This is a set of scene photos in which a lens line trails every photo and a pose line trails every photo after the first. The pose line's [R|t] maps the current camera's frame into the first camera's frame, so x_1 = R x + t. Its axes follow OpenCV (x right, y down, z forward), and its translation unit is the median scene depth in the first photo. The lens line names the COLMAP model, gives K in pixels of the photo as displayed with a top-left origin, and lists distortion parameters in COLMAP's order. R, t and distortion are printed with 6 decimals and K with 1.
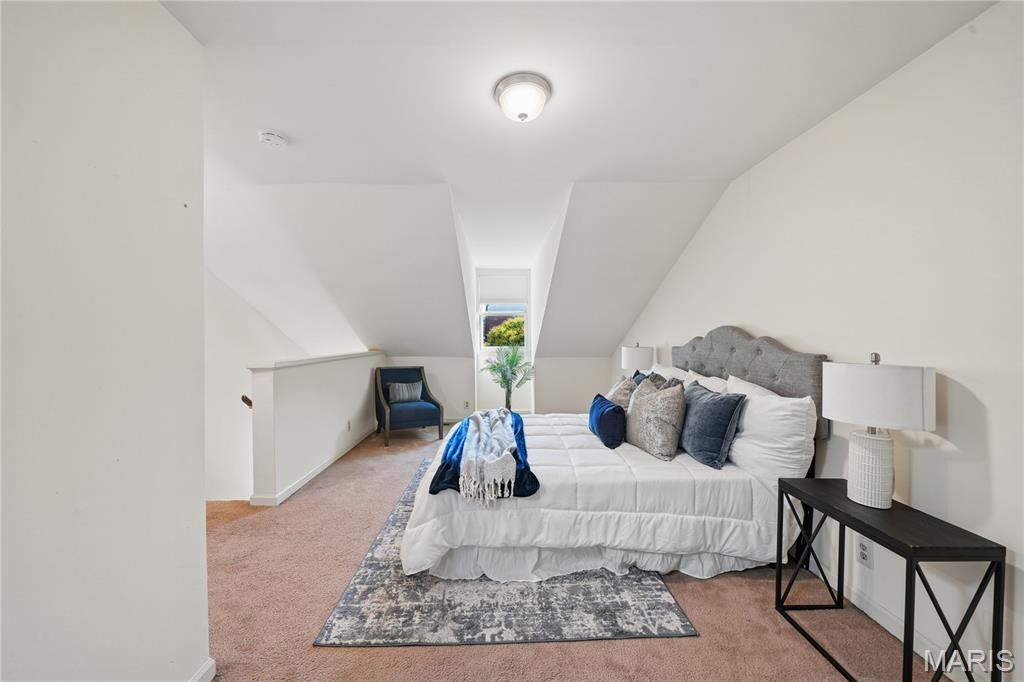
lens RADIAL K [[376.5, 0, 517.6], [0, 376.5, 338.9], [0, 0, 1]] dist [0.000904, 0.000113]
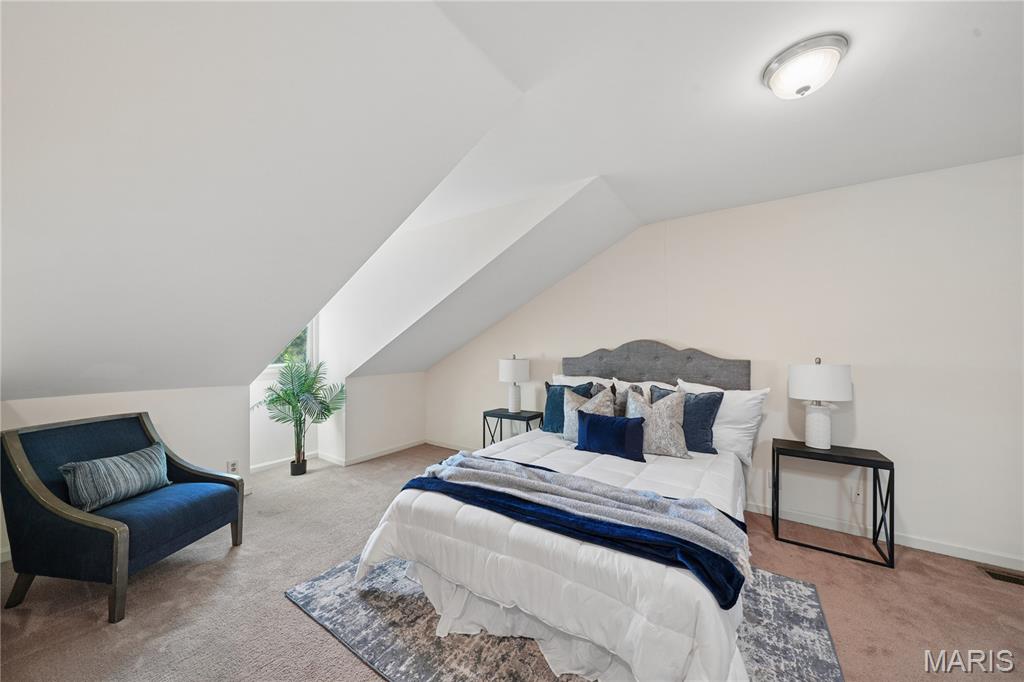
lens RADIAL K [[348.8, 0, 511.7], [0, 348.8, 344.3], [0, 0, 1]] dist [-0.006439, 0.000039]
pose [[0.585634, 0.006385, 0.810550, -0.642000], [0.008865, 0.999859, -0.014281, -0.007110], [-0.810527, 0.015549, 0.585495, 0.686735]]
